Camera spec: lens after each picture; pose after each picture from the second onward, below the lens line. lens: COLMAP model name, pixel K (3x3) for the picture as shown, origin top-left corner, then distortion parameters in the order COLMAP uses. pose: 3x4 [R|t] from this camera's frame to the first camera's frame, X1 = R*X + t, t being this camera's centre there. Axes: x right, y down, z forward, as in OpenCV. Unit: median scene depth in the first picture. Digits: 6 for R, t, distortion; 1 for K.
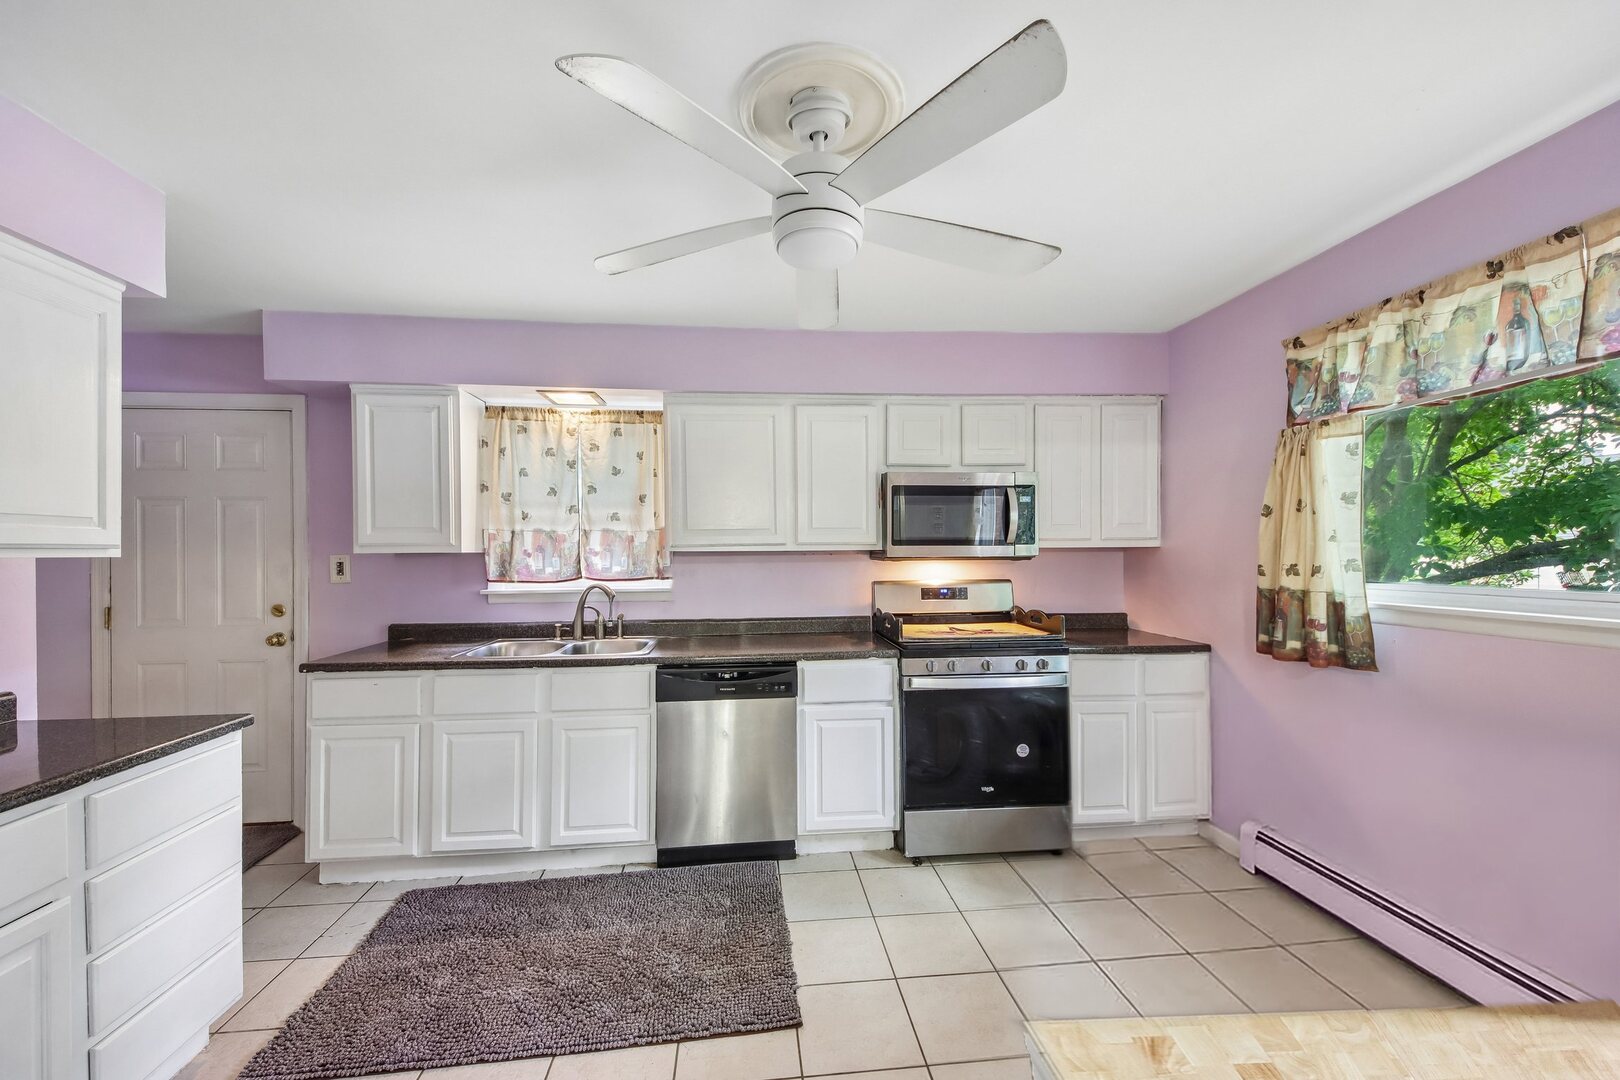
lens RADIAL K [[616.1, 0, 804.4], [0, 616.1, 537.4], [0, 0, 1]] dist [0.064321, -0.028379]
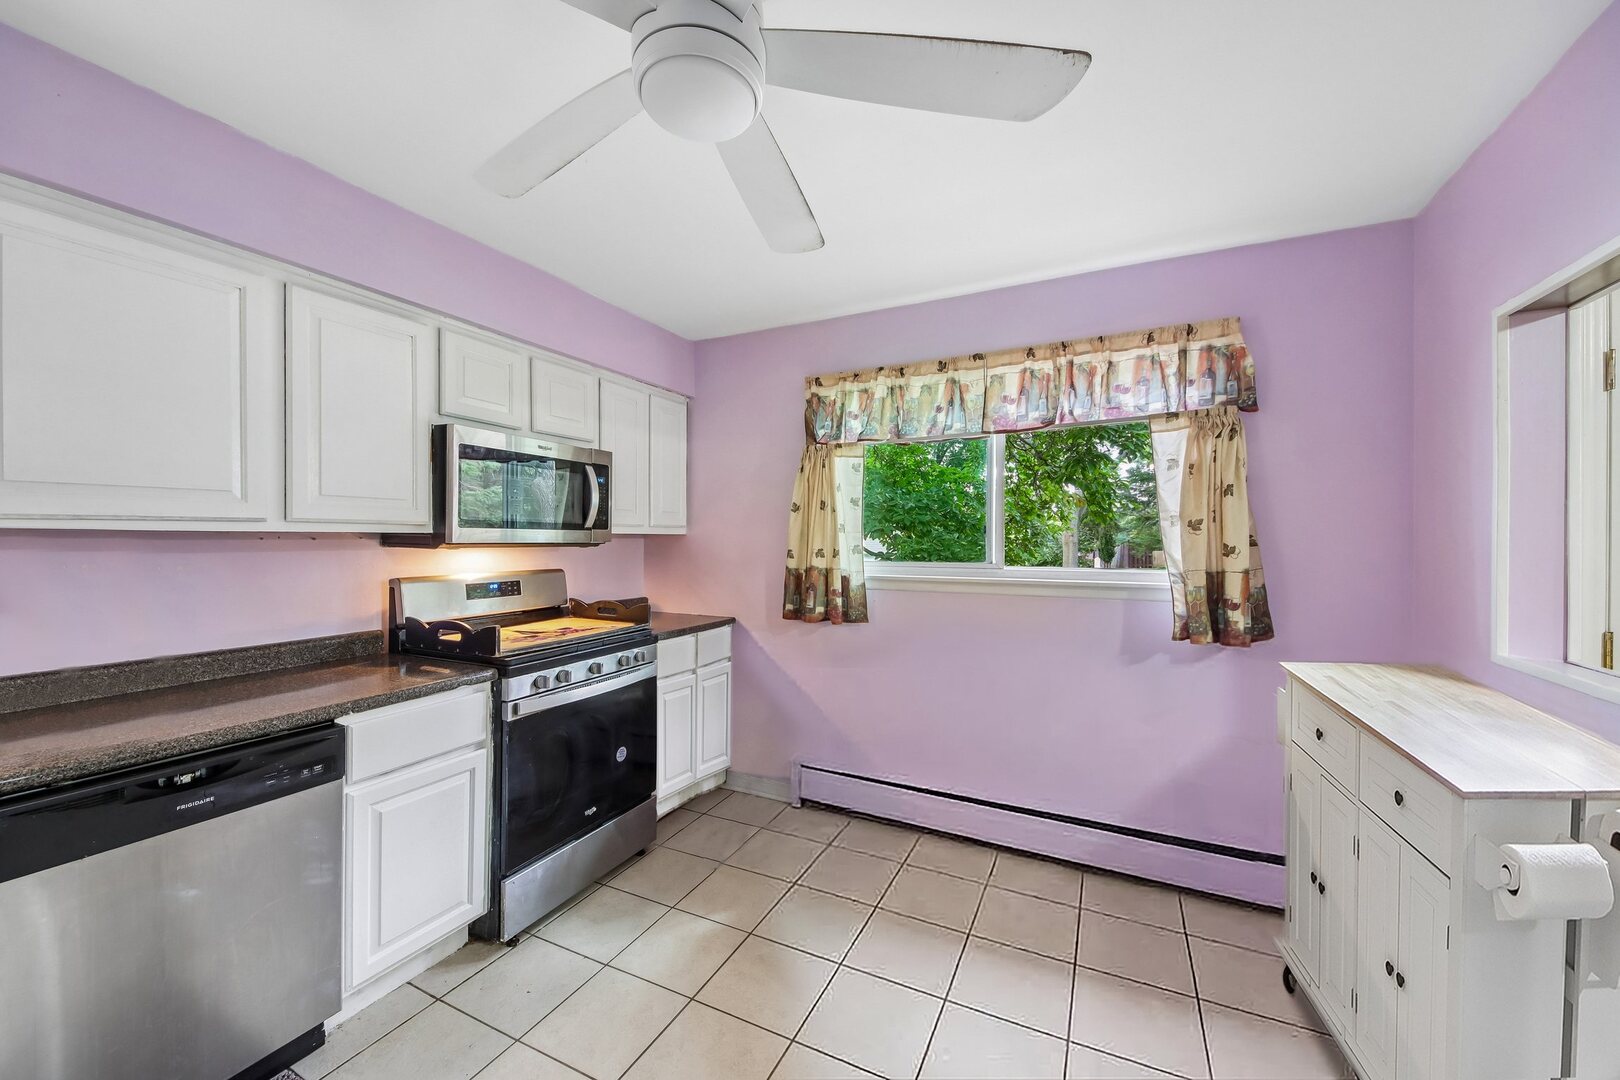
lens RADIAL K [[616.1, 0, 804.4], [0, 616.1, 537.4], [0, 0, 1]] dist [0.064321, -0.028379]
pose [[0.529970, 0.011136, 0.847943, -0.314860], [-0.027753, 0.999606, 0.004218, 0.012618], [-0.847562, -0.025768, 0.530070, 0.321319]]
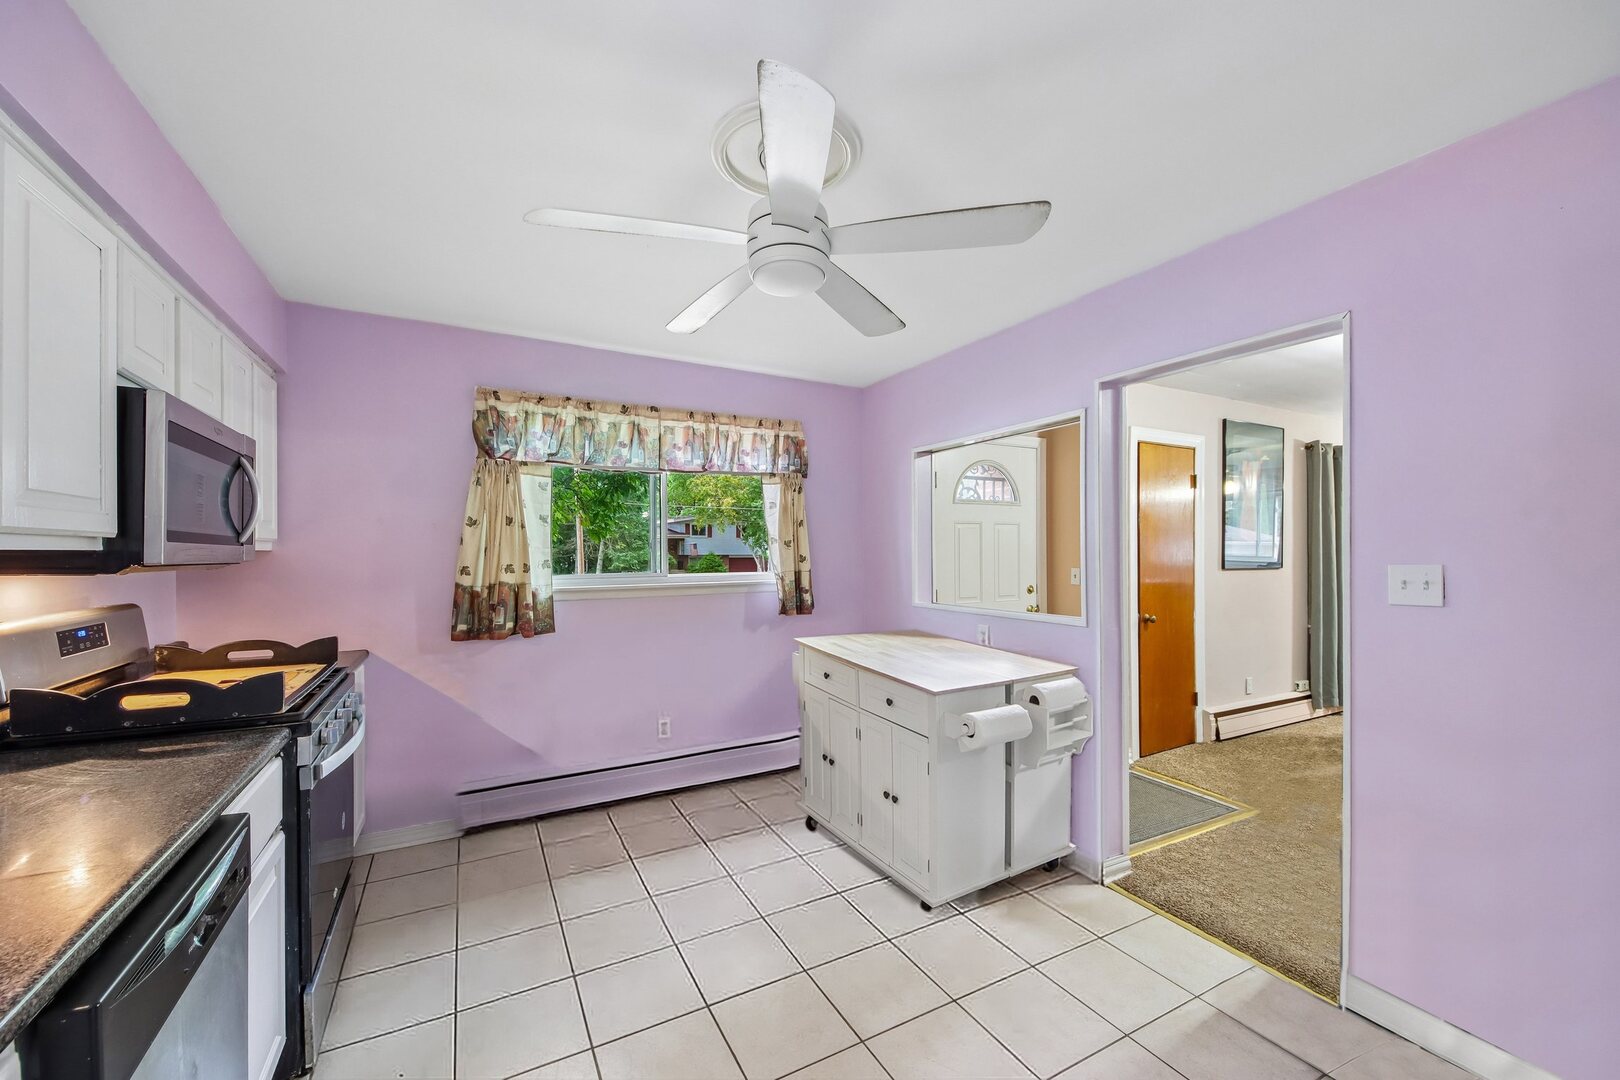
lens RADIAL K [[616.1, 0, 804.4], [0, 616.1, 537.4], [0, 0, 1]] dist [0.064321, -0.028379]
pose [[-0.377307, 0.029961, 0.925604, -0.624287], [-0.016140, 0.999112, -0.038920, 0.024817], [-0.925948, -0.029624, -0.376488, 0.856370]]
